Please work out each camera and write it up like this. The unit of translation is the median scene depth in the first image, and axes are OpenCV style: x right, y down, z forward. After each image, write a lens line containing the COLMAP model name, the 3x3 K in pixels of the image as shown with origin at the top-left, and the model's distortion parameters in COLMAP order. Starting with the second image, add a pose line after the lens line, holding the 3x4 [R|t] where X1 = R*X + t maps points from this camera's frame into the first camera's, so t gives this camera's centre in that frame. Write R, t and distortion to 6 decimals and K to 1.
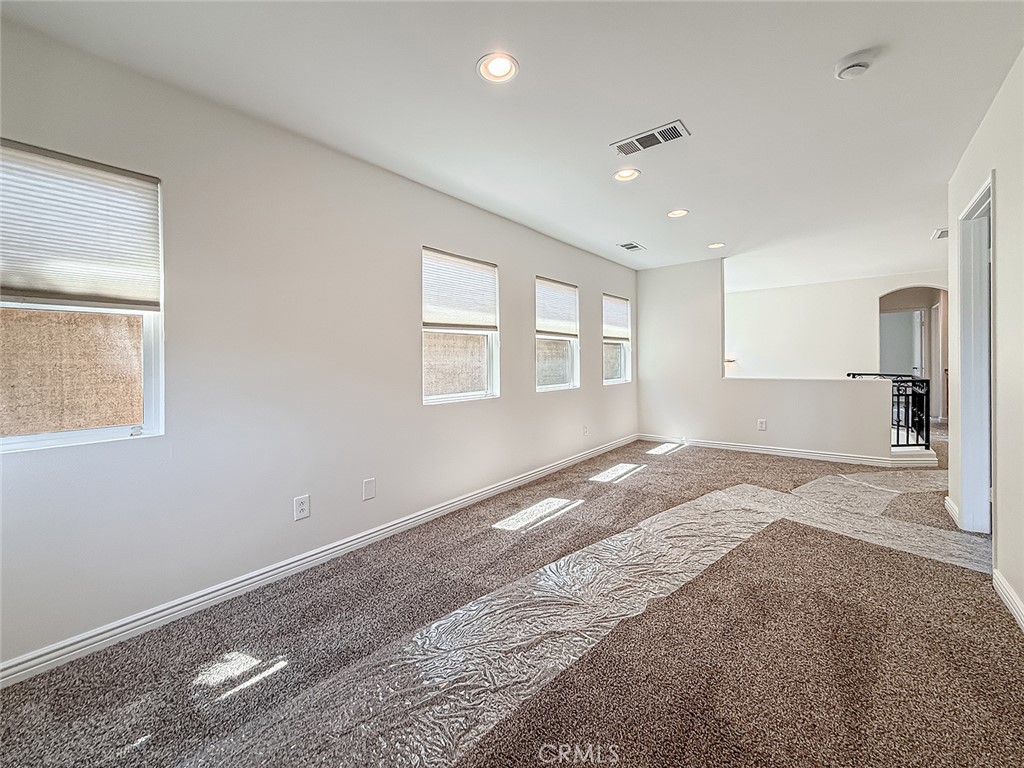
lens RADIAL K [[419.2, 0, 509.9], [0, 419.2, 364.0], [0, 0, 1]] dist [0.000159, 0.000015]
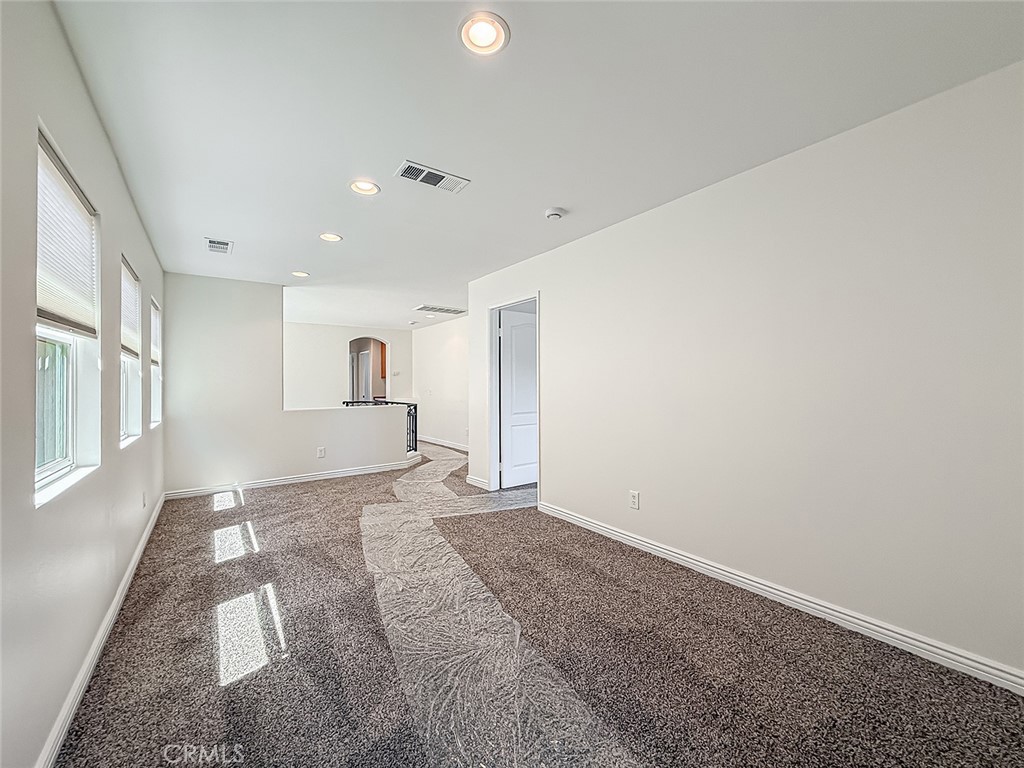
lens RADIAL K [[409.3, 0, 512.0], [0, 409.3, 384.0], [0, 0, 1]] dist [-0.000723, -0.000005]
pose [[0.263140, 0.012719, 0.964674, -0.427723], [0.014690, 0.999744, -0.017188, -0.006060], [-0.964646, 0.018694, 0.262886, 0.414471]]
